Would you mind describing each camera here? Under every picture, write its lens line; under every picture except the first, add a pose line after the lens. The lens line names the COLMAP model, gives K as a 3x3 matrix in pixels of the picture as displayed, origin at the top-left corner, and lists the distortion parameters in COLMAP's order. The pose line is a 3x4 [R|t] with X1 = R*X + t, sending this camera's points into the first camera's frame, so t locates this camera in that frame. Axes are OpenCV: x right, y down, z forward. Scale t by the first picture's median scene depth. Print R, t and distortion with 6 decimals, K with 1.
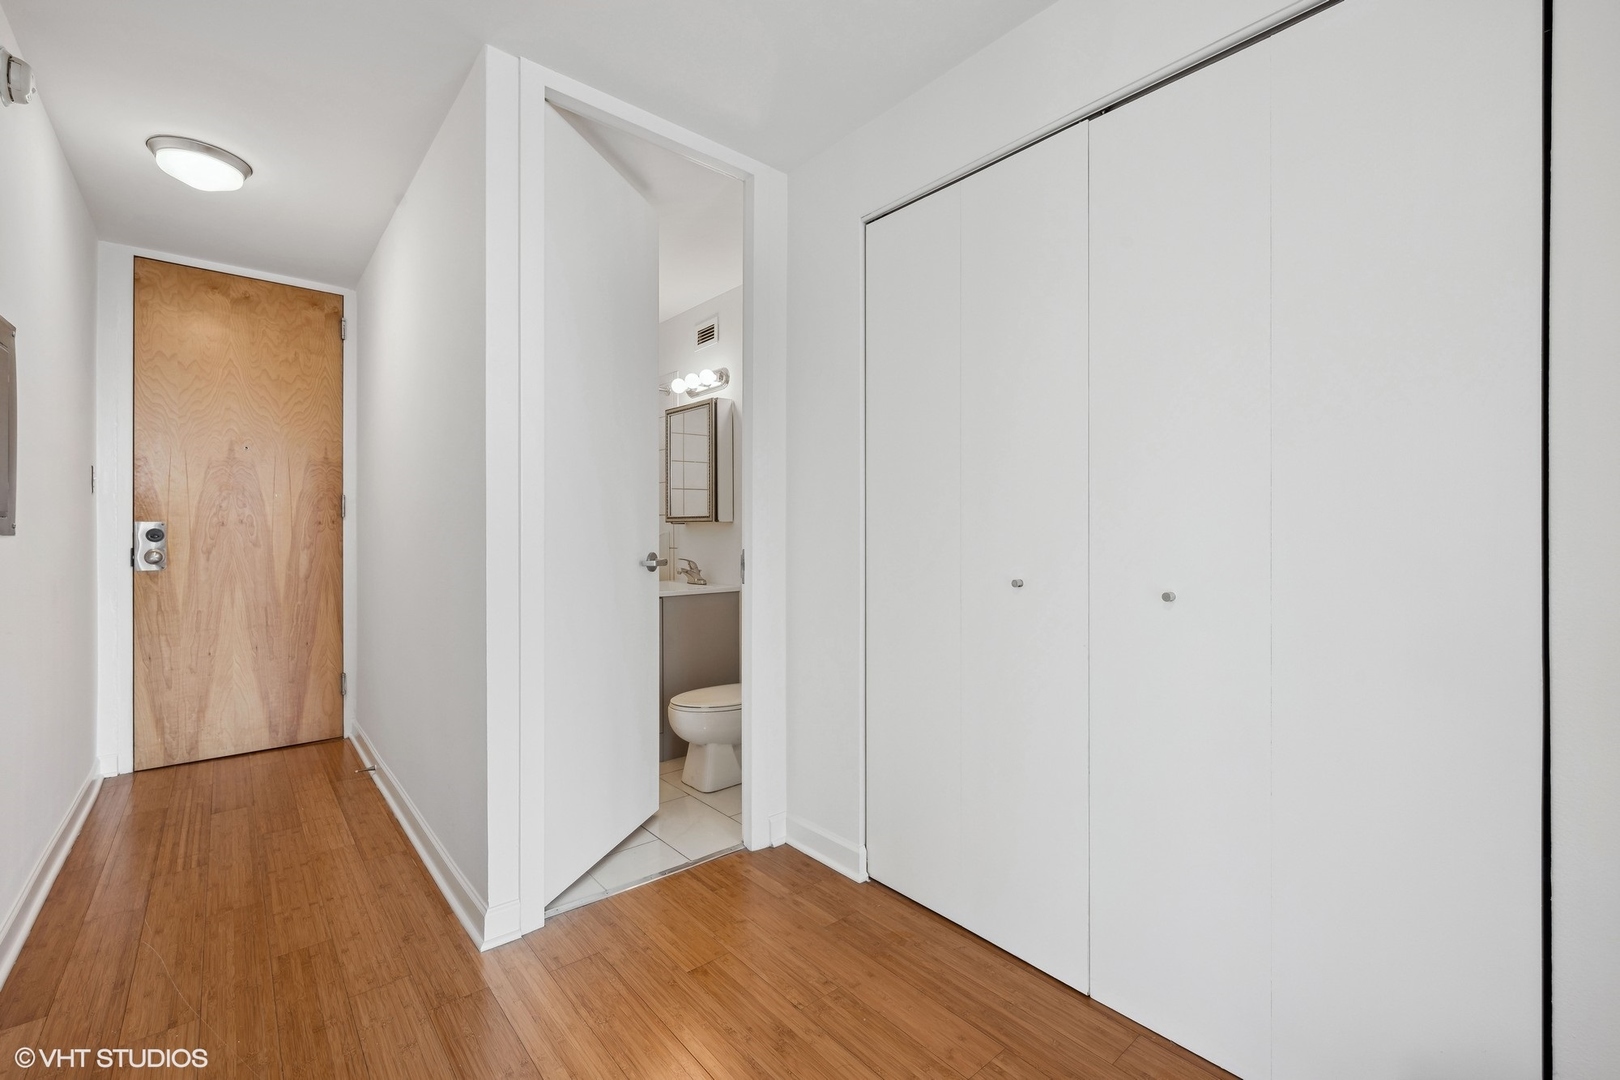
lens RADIAL K [[679.6, 0, 809.6], [0, 679.6, 531.4], [0, 0, 1]] dist [-0.000448, -0.000020]
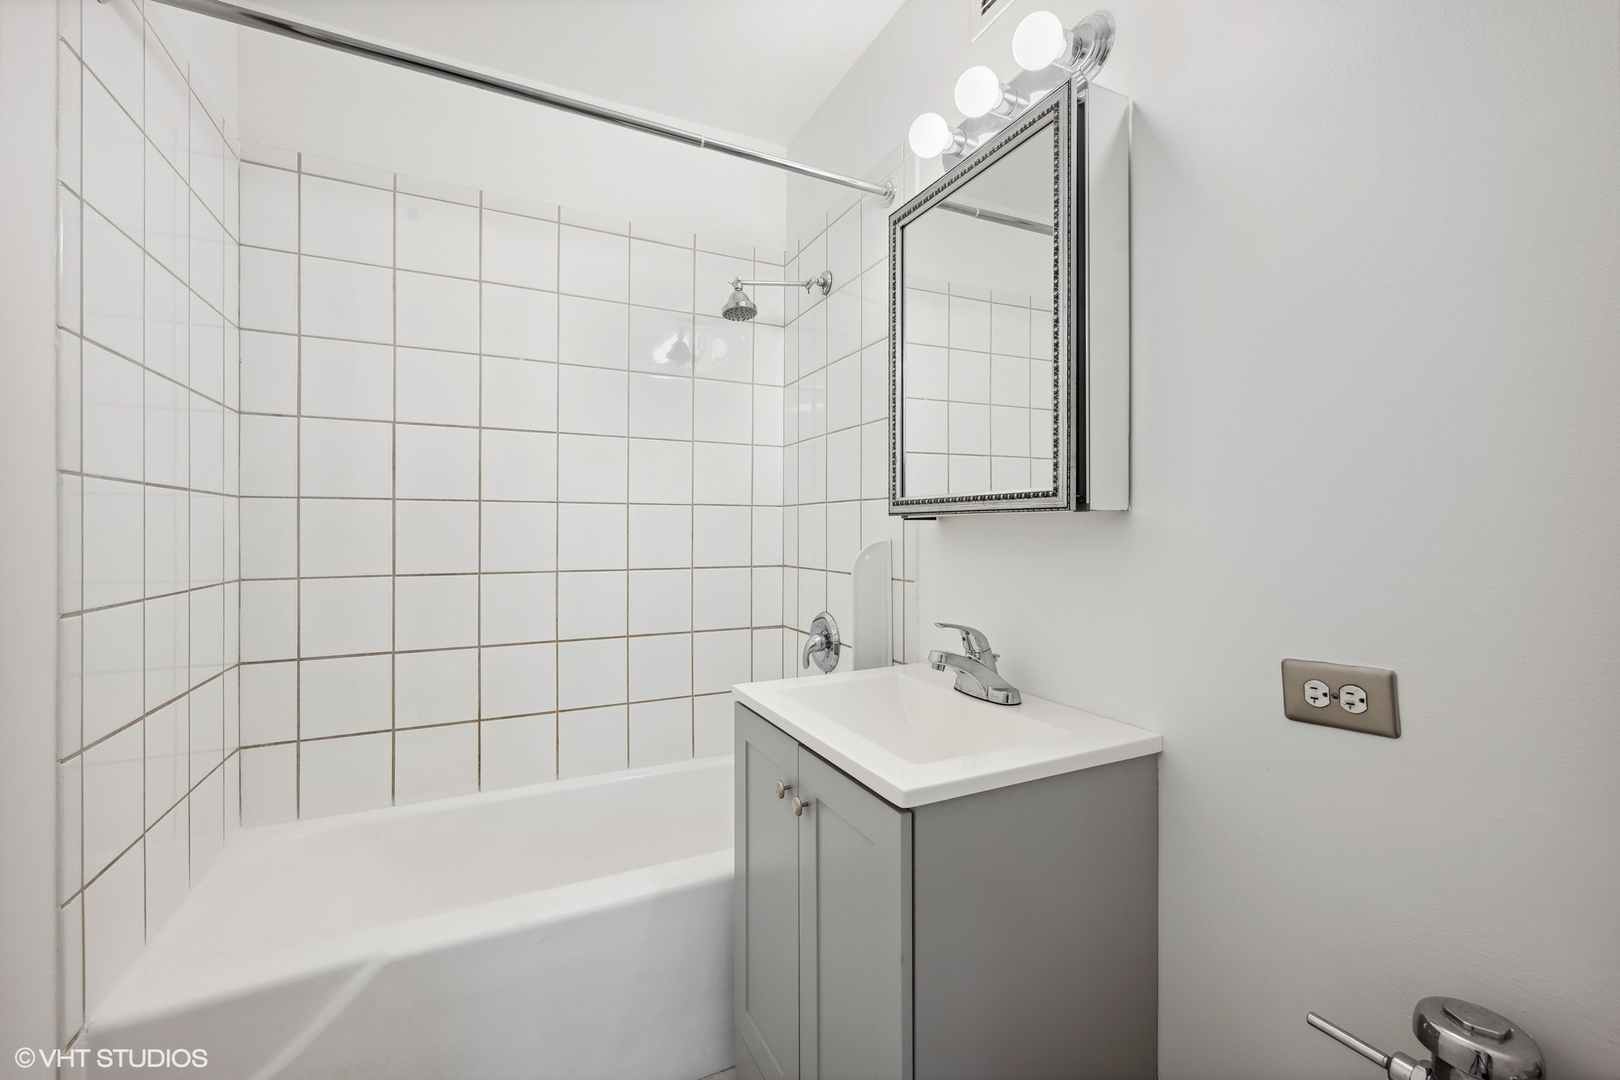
lens RADIAL K [[662.5, 0, 810.0], [0, 662.5, 540.0], [0, 0, 1]] dist [-0.000409, 0.000162]
pose [[0.969789, 0.008386, -0.243802, -0.172909], [-0.005241, 0.999895, 0.013543, -0.004656], [0.243890, -0.011856, 0.969730, 0.666623]]
